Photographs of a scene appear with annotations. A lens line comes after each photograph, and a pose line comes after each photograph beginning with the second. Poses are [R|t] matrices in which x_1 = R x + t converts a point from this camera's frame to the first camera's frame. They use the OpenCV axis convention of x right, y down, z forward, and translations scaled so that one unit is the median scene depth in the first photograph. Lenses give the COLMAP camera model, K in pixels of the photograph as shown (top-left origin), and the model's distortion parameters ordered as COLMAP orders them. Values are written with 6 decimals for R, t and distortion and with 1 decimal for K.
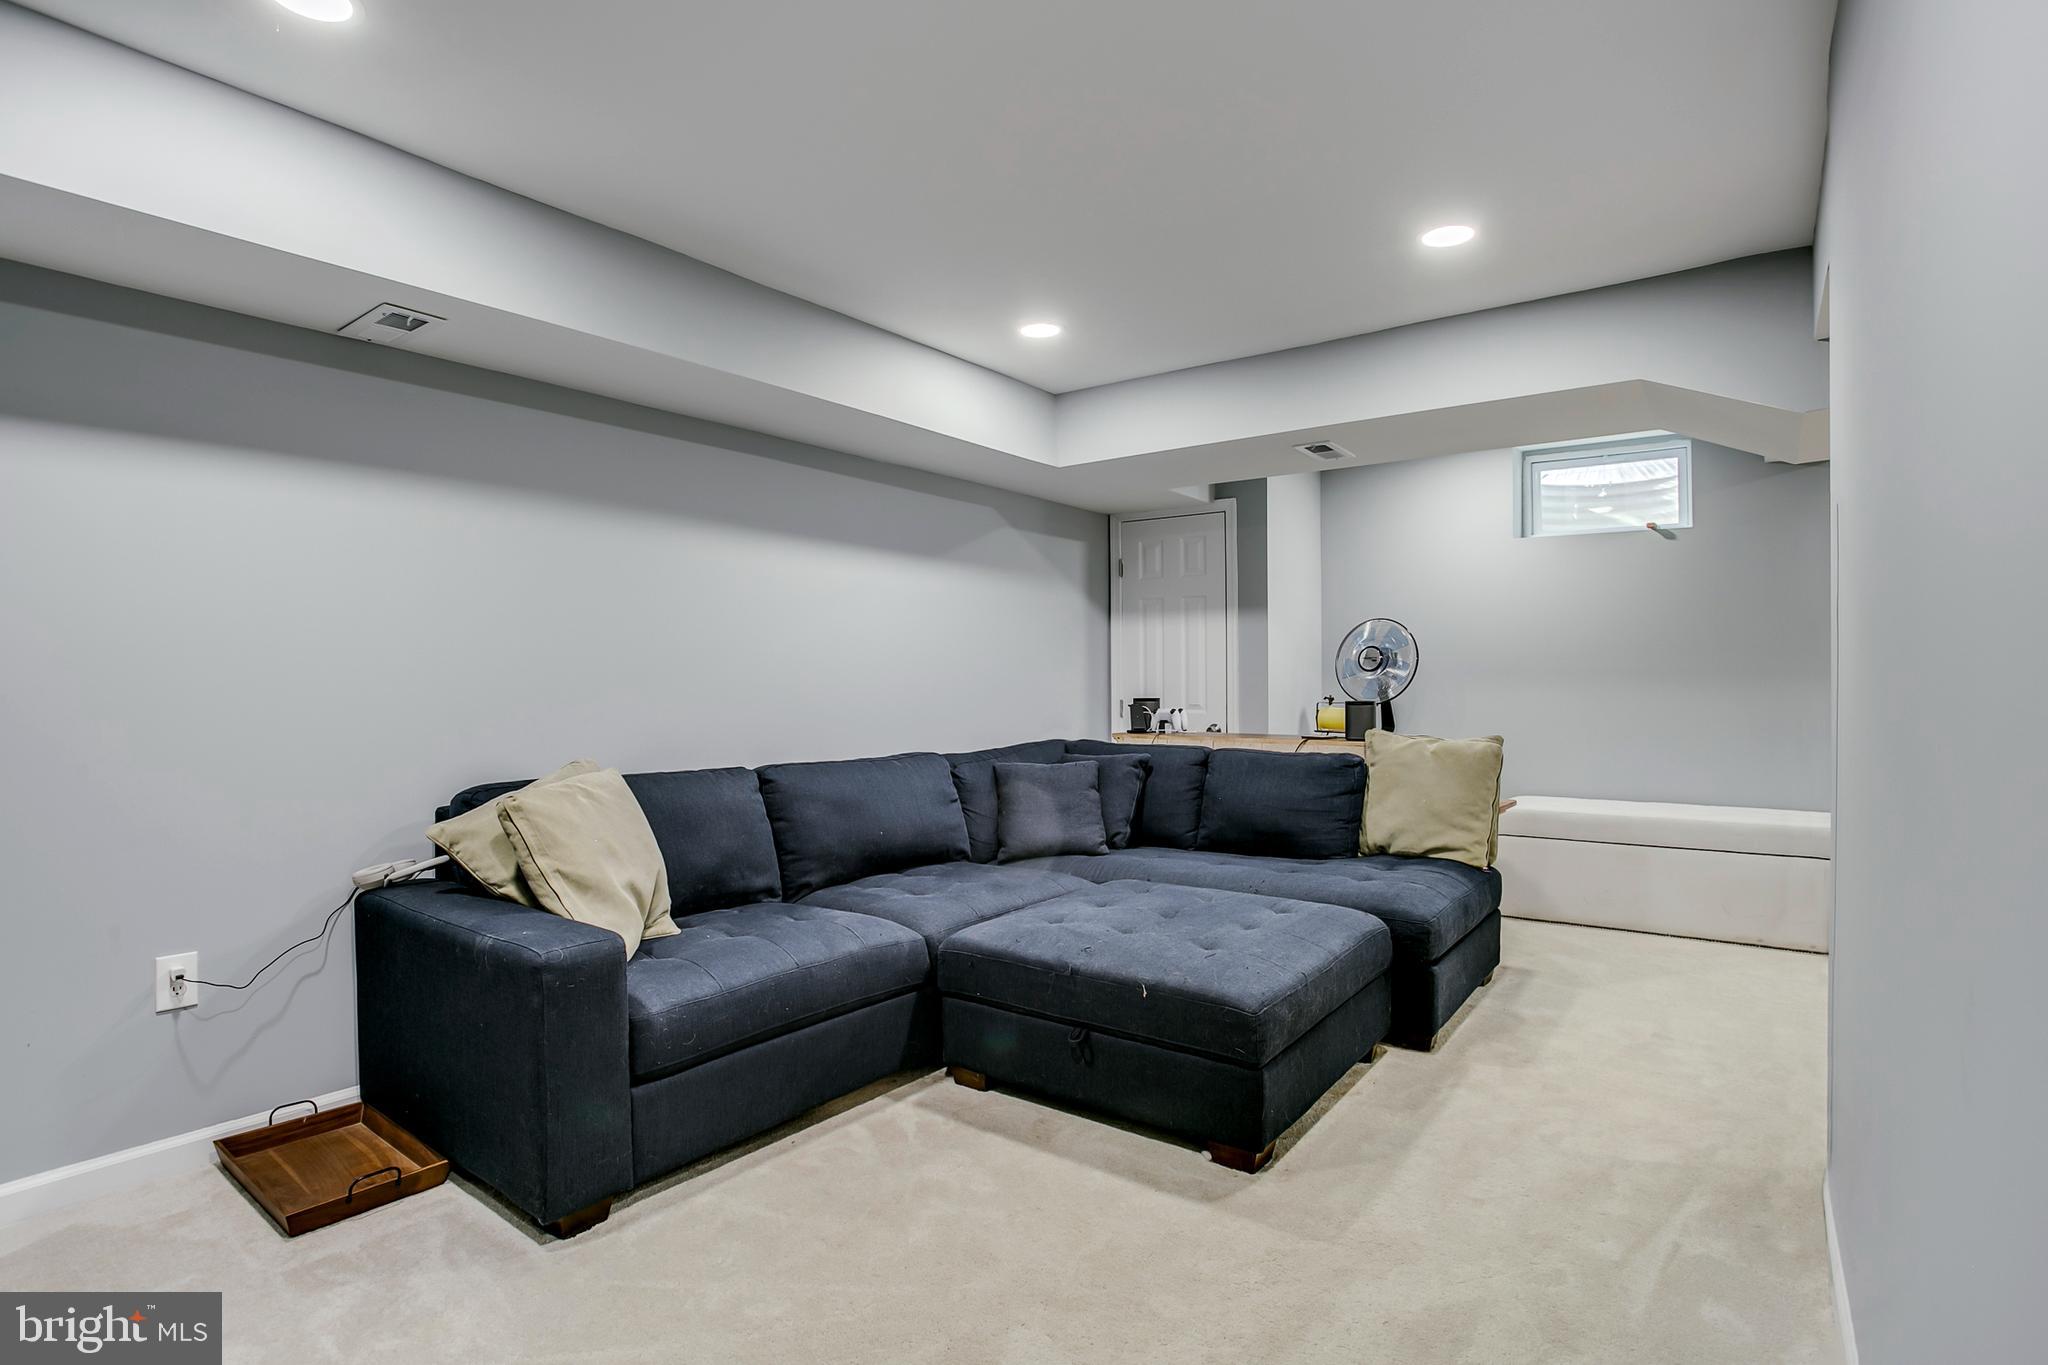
lens RADIAL K [[994.6, 0, 1024.0], [0, 994.6, 682.5], [0, 0, 1]] dist [0.002197, 0.000316]
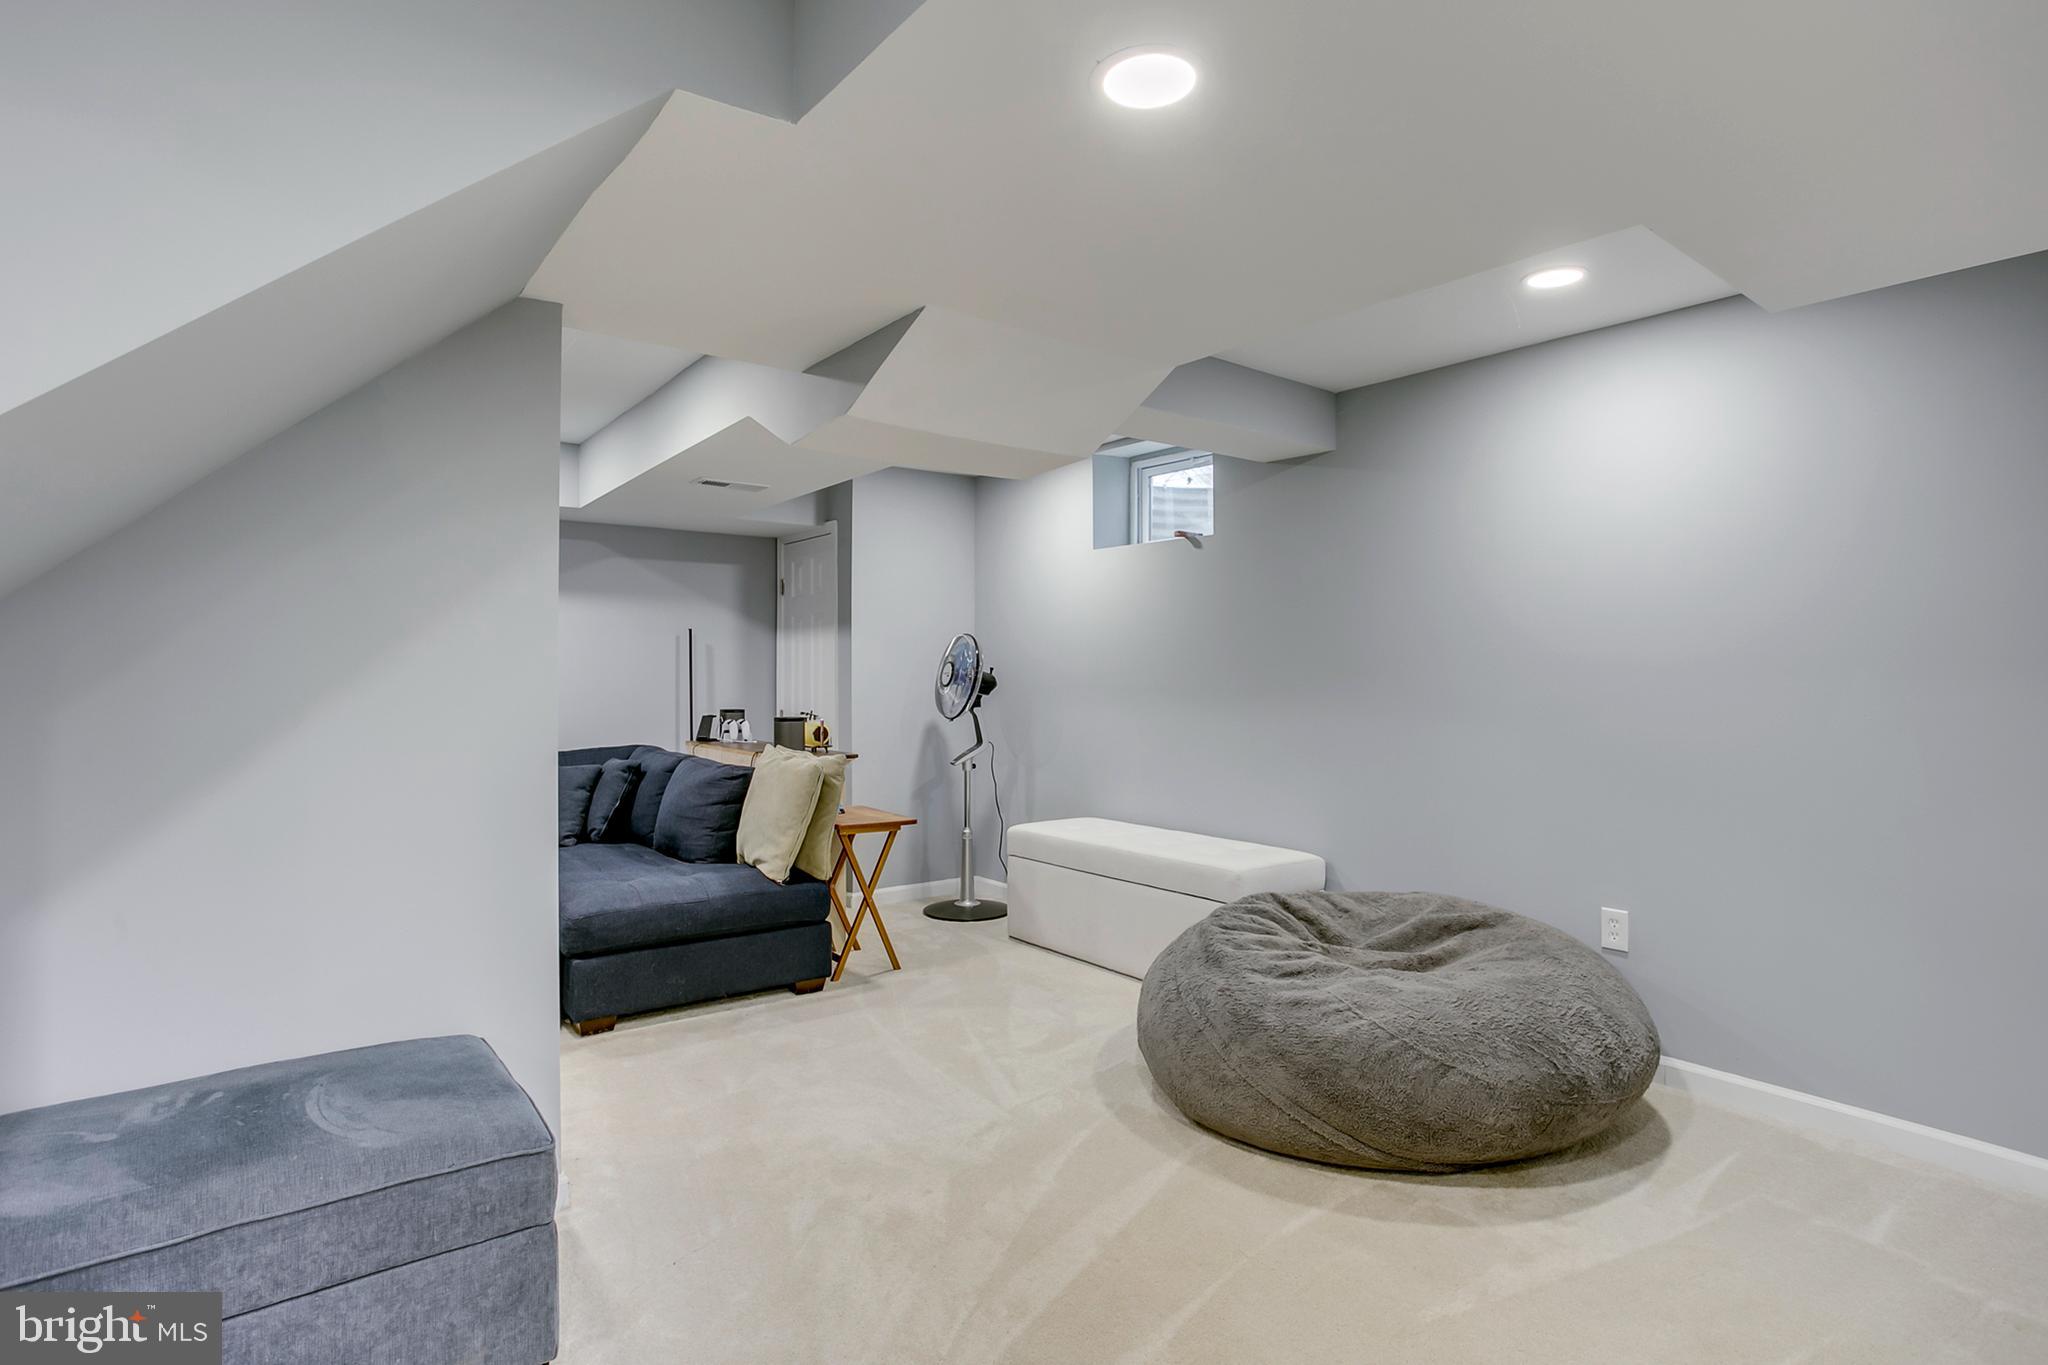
lens RADIAL K [[986.8, 0, 1024.0], [0, 986.8, 682.5], [0, 0, 1]] dist [-0.001641, -0.000027]
pose [[0.949735, 0.008607, -0.312937, 0.731621], [-0.008017, 0.999963, 0.003170, -0.018615], [0.312953, -0.000502, 0.949768, 0.070379]]
